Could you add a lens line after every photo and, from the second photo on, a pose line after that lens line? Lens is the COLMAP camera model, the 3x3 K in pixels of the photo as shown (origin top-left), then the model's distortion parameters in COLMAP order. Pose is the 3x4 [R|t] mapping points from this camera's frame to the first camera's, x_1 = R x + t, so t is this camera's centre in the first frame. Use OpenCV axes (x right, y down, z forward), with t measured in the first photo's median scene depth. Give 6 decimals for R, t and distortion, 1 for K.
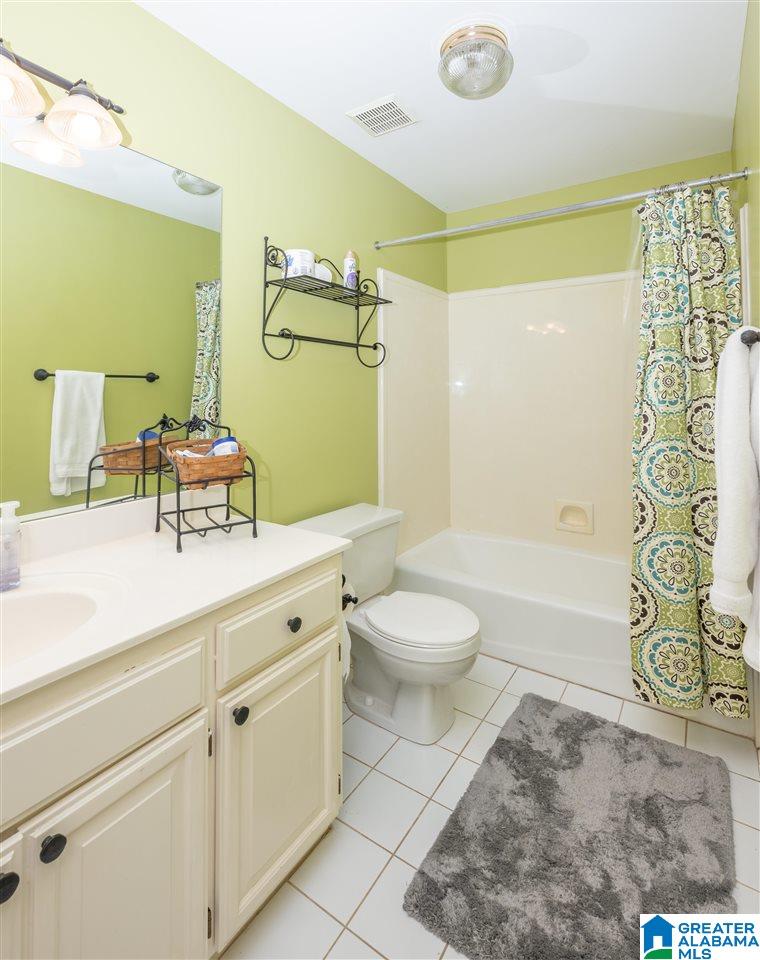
lens RADIAL K [[442.4, 0, 380.0], [0, 442.4, 480.0], [0, 0, 1]] dist [-0.001039, -0.000028]
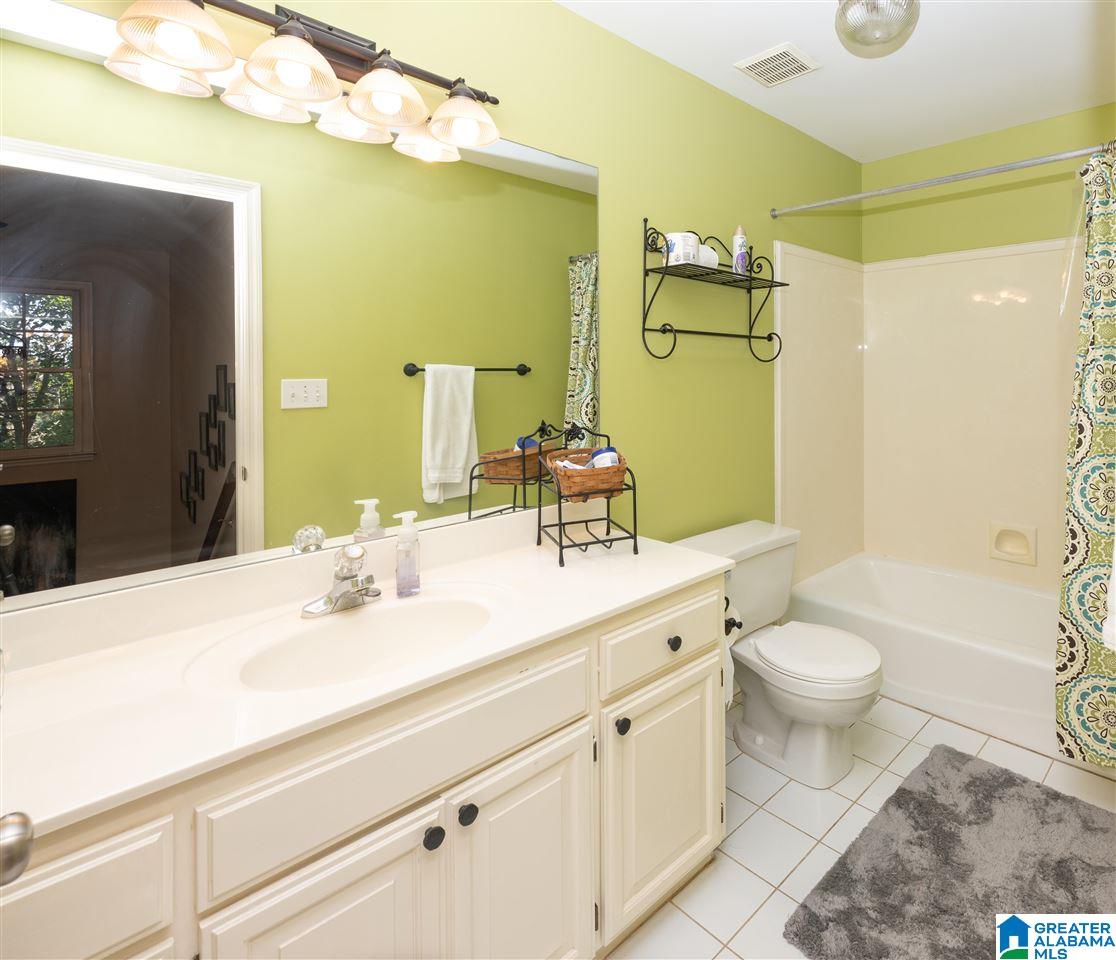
lens RADIAL K [[586.4, 0, 558.0], [0, 586.4, 480.0], [0, 0, 1]] dist [0.001447, -0.001146]
pose [[0.916006, -0.010989, -0.401015, 0.106565], [0.008964, 0.999936, -0.006925, -0.033635], [0.401065, 0.002749, 0.916046, -0.332581]]
